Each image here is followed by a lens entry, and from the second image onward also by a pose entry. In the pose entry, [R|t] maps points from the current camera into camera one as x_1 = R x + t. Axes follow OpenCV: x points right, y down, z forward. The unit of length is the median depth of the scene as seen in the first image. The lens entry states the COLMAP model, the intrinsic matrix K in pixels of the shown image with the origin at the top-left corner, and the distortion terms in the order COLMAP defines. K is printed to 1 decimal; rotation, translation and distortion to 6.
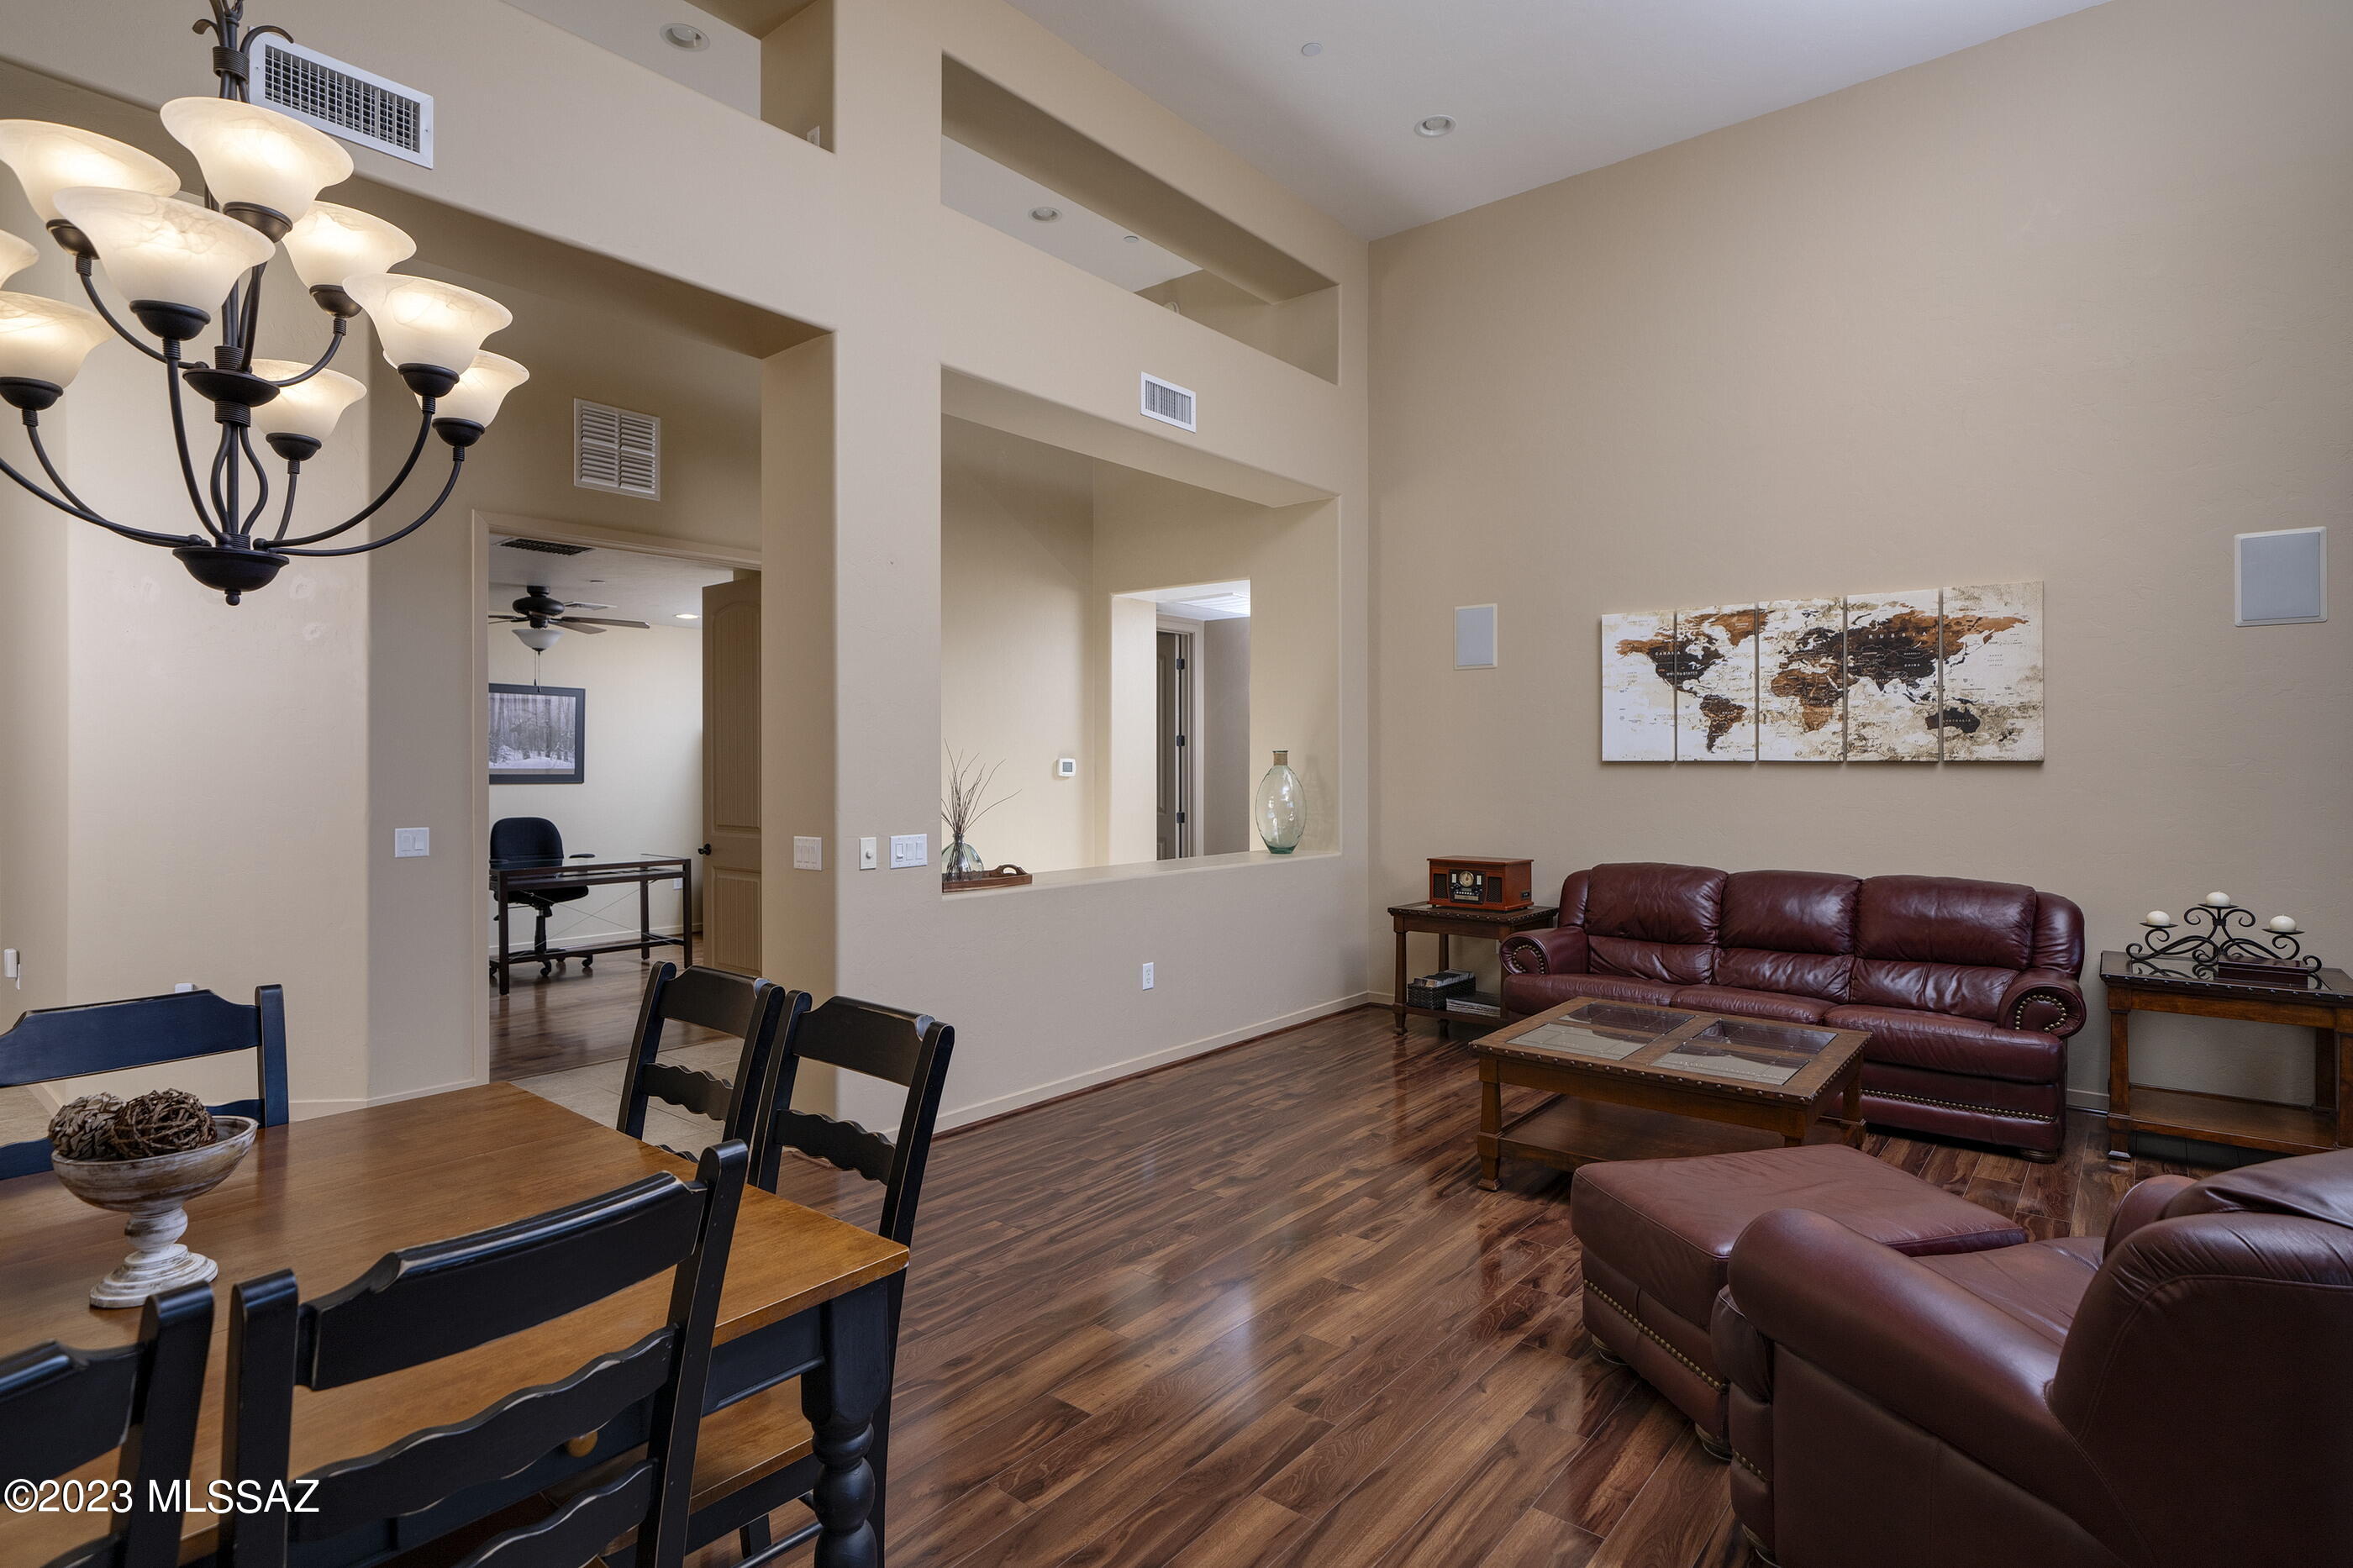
lens RADIAL K [[1204.5, 0, 1185.5], [0, 1204.5, 768.8], [0, 0, 1]] dist [-0.002774, 0.000082]
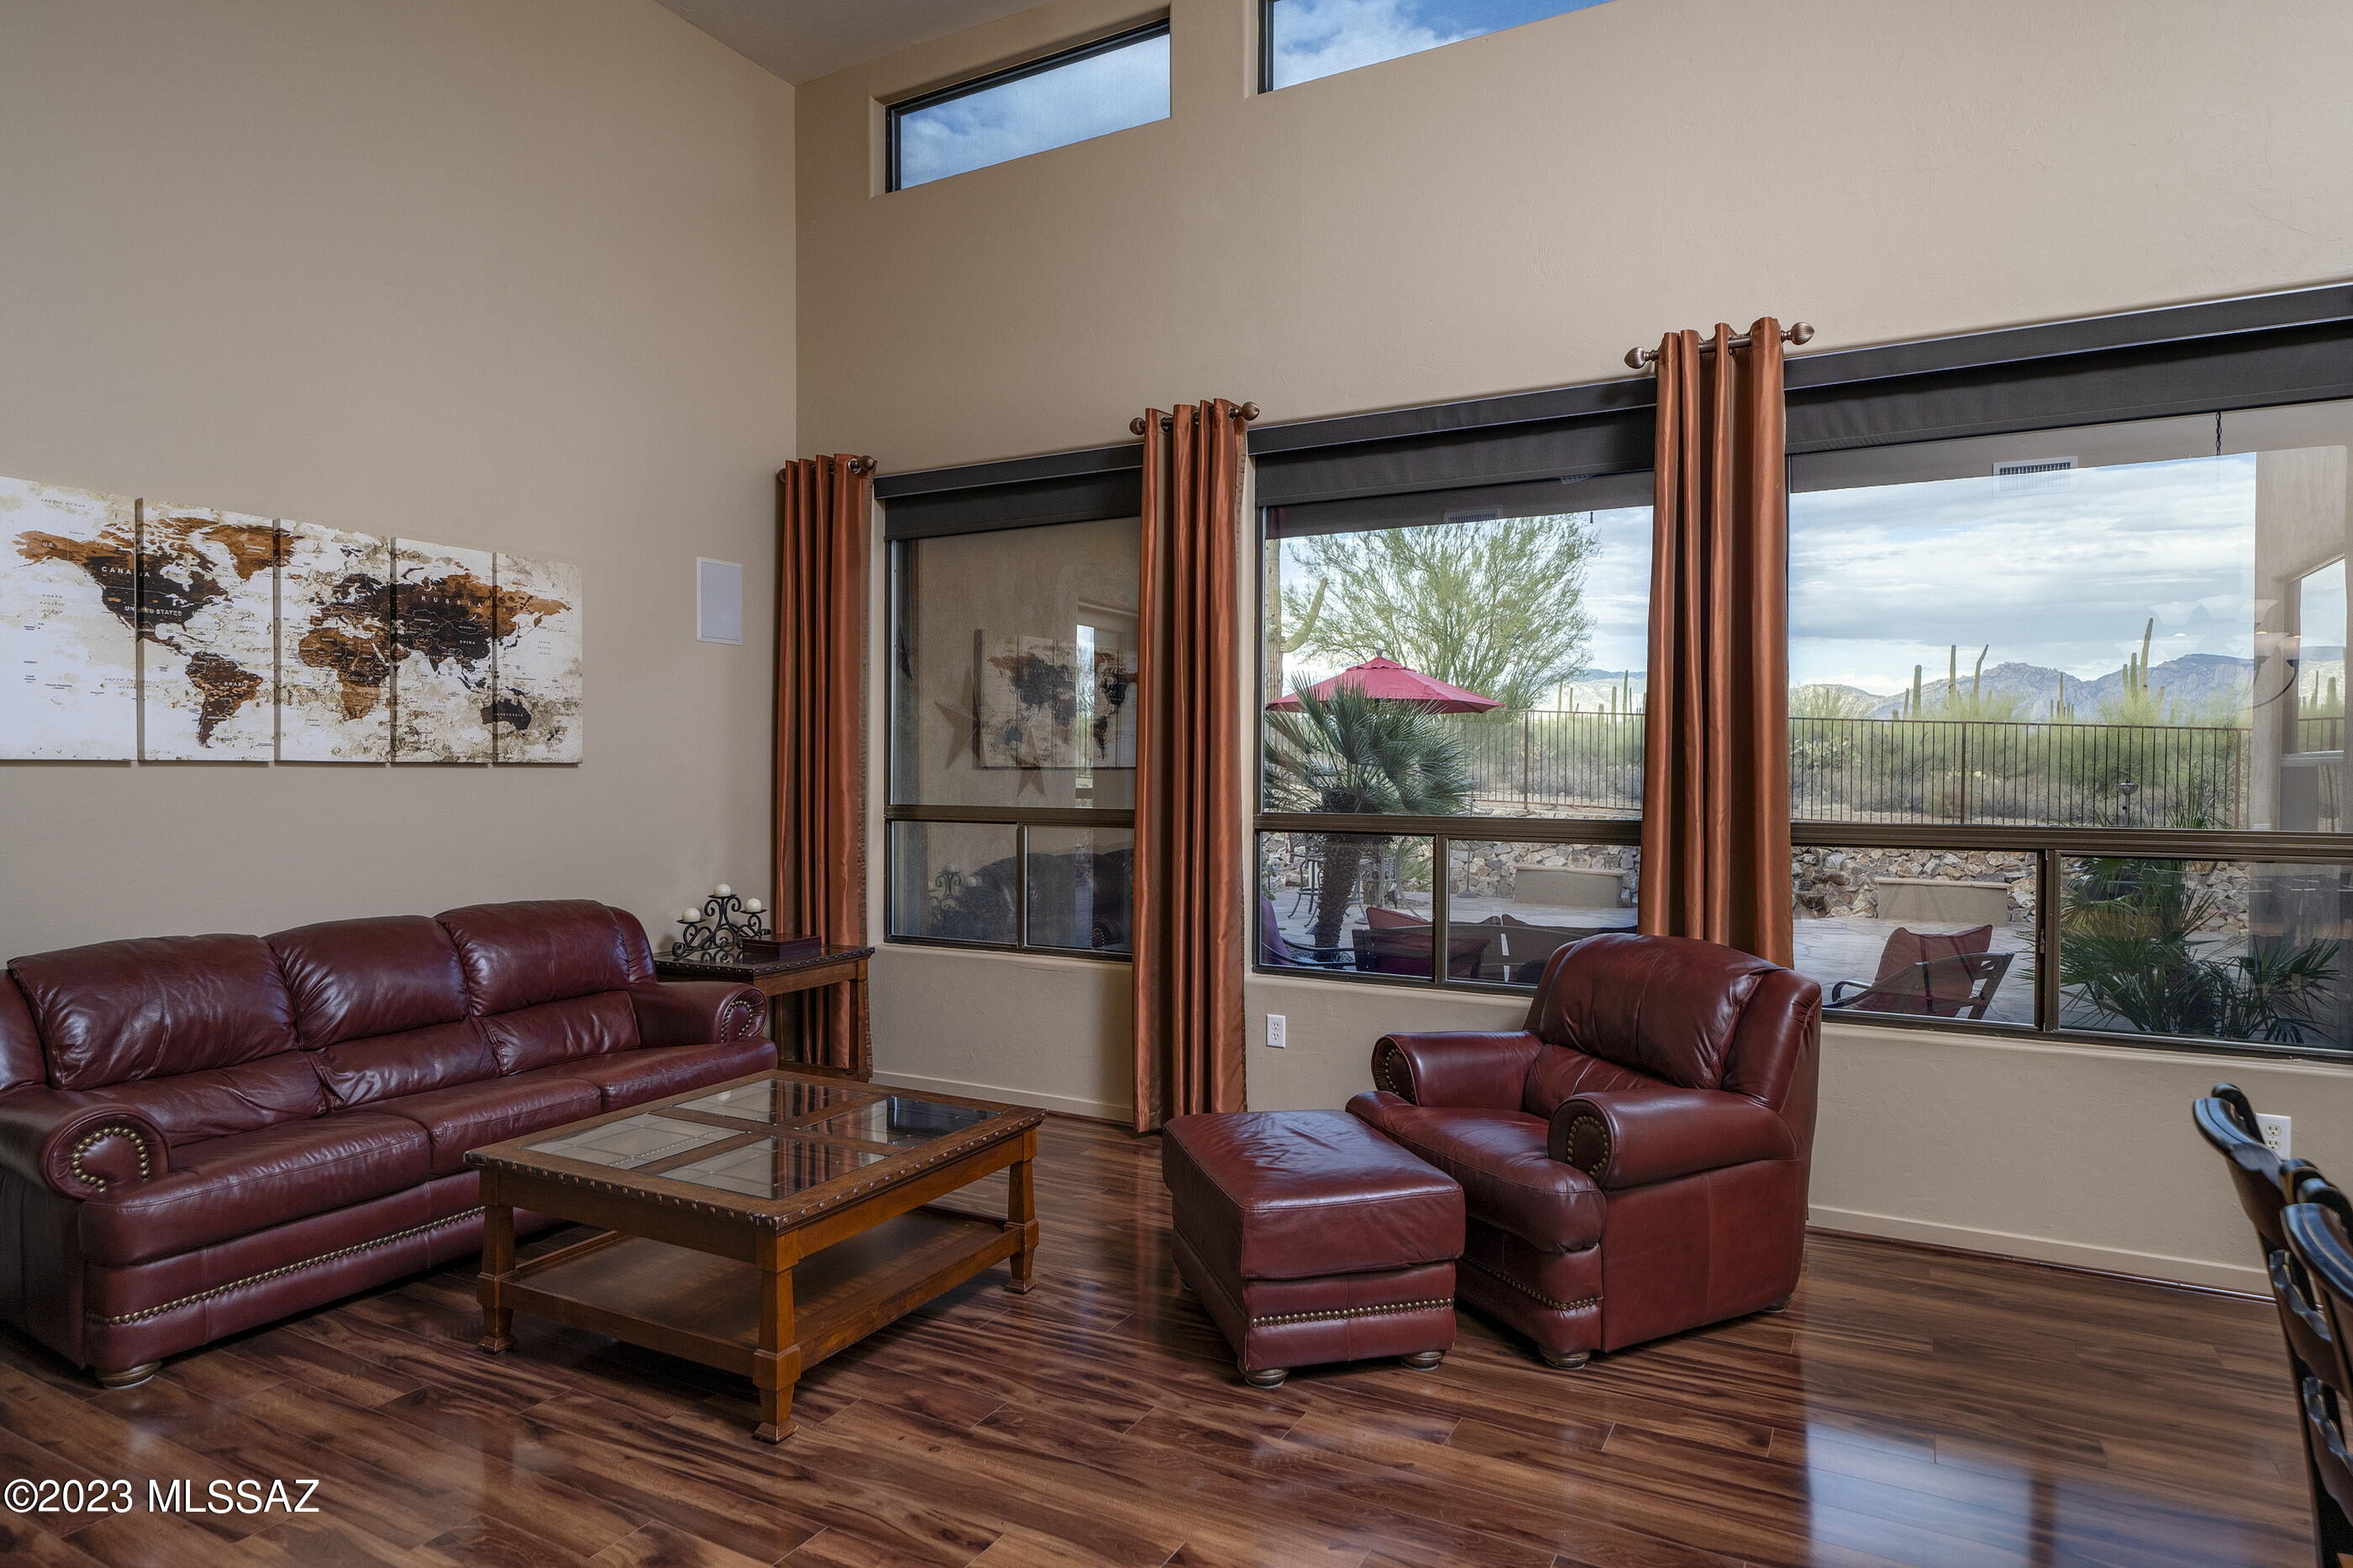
lens RADIAL K [[1351.7, 0, 1184.6], [0, 1351.7, 789.8], [0, 0, 1]] dist [0.004284, 0.000226]
pose [[-0.191935, -0.017251, 0.981256, -0.356112], [0.000017, 0.999845, 0.017581, -0.004034], [-0.981408, 0.003391, -0.191905, 0.682137]]
